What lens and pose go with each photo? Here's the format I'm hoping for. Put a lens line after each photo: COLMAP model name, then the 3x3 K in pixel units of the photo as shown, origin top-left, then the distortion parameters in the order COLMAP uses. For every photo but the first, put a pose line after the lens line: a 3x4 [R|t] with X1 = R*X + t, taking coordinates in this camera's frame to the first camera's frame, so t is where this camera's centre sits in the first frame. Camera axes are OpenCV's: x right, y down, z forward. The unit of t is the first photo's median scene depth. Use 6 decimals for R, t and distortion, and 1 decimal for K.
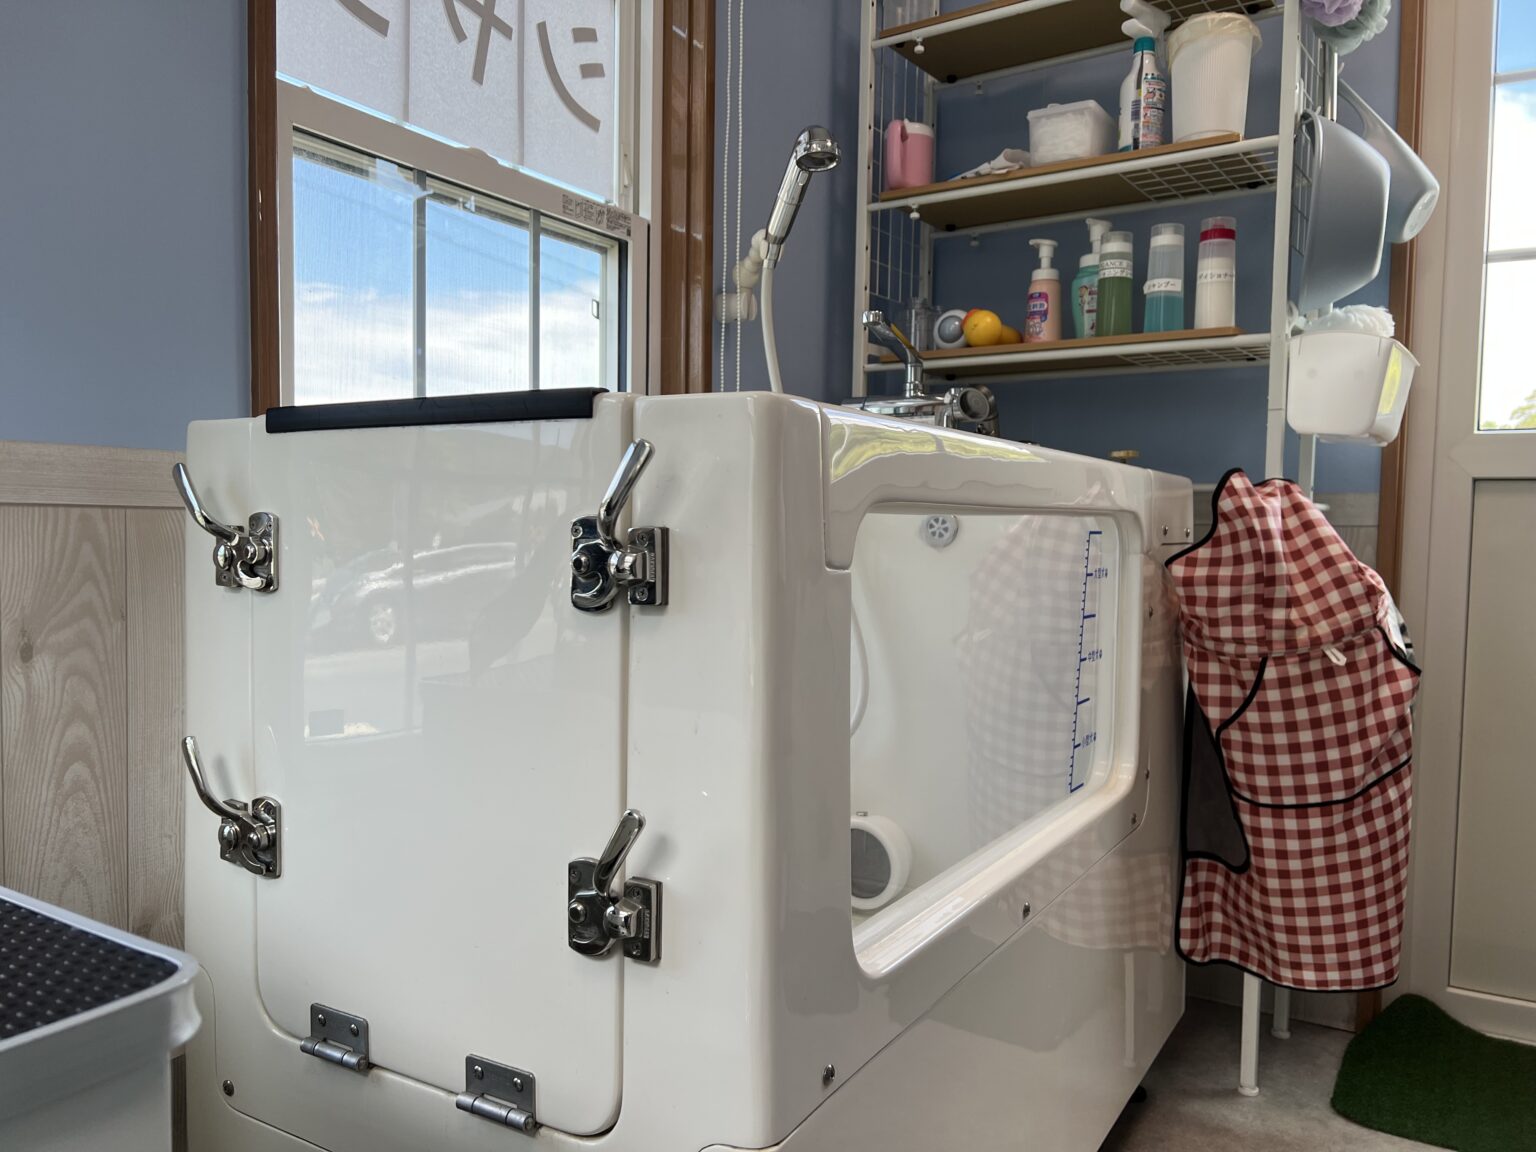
lens RADIAL K [[1137.8, 0, 779.9], [0, 1137.8, 607.7], [0, 0, 1]] dist [-0.002274, -0.001749]
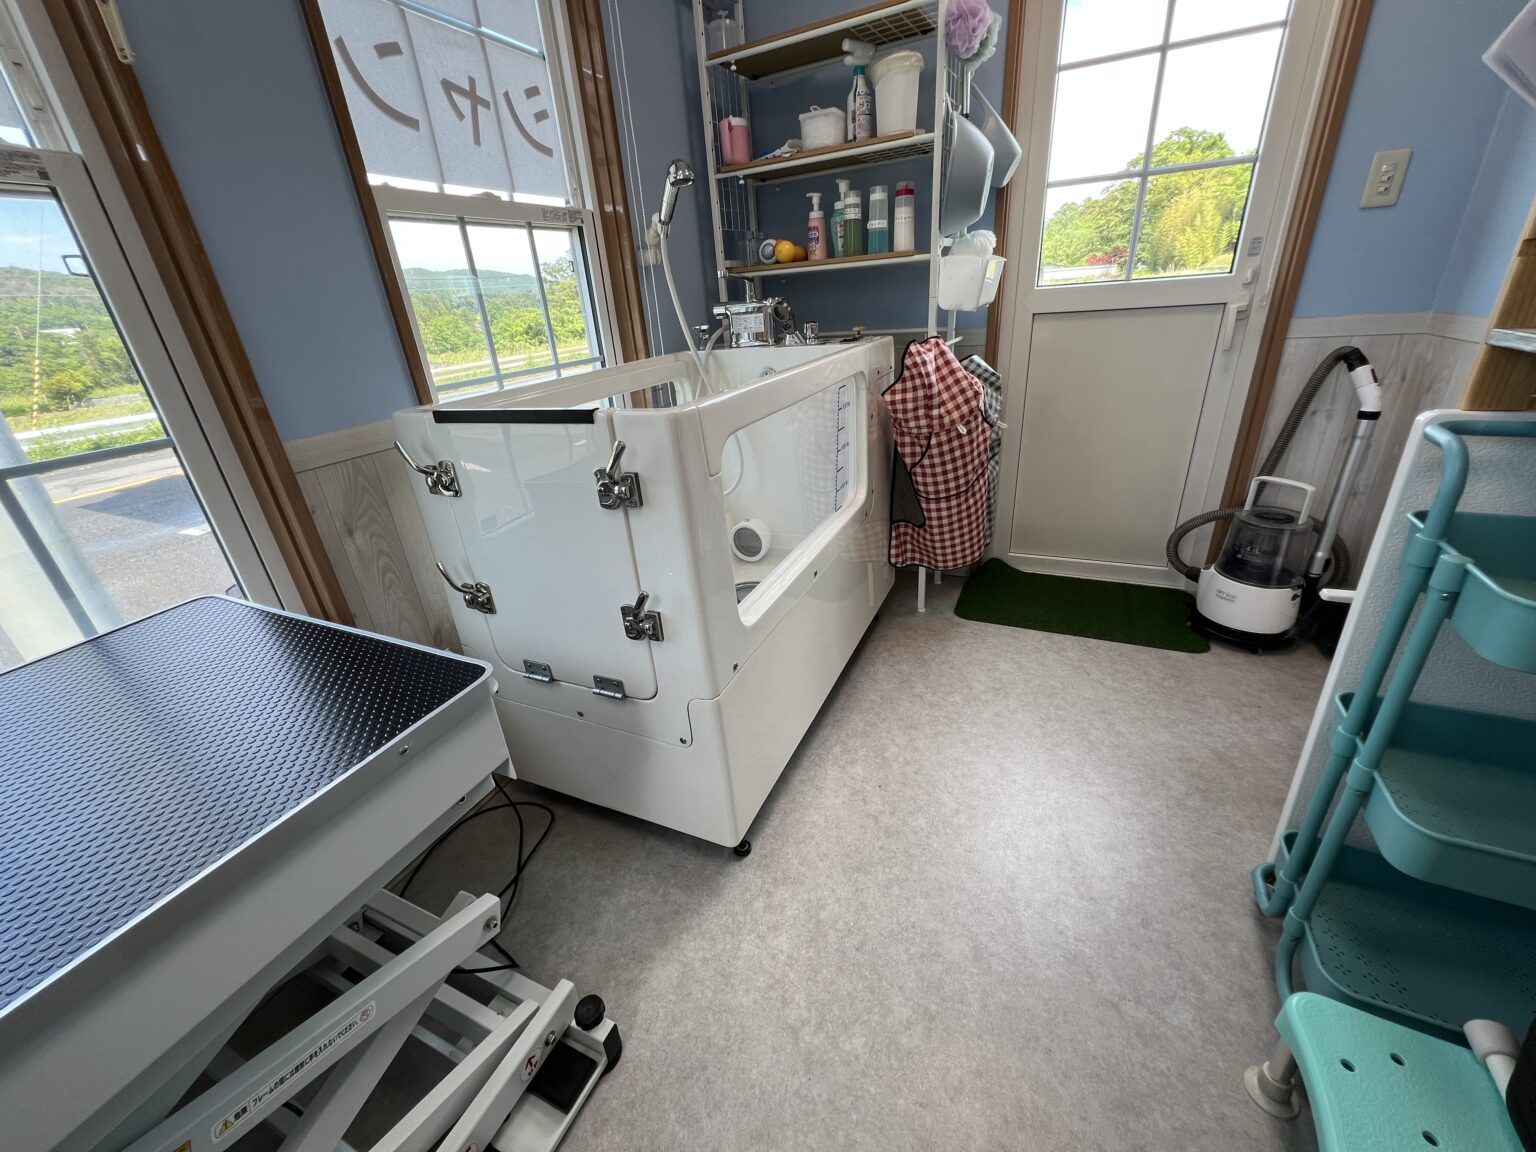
lens RADIAL K [[609.7, 0, 768.0], [0, 609.7, 576.0], [0, 0, 1]] dist [-0.024968, 0.000104]
pose [[0.989806, -0.129357, 0.059593, 0.028233], [0.099186, 0.926349, 0.363373, -0.134435], [-0.102209, -0.353758, 0.929736, -0.108638]]
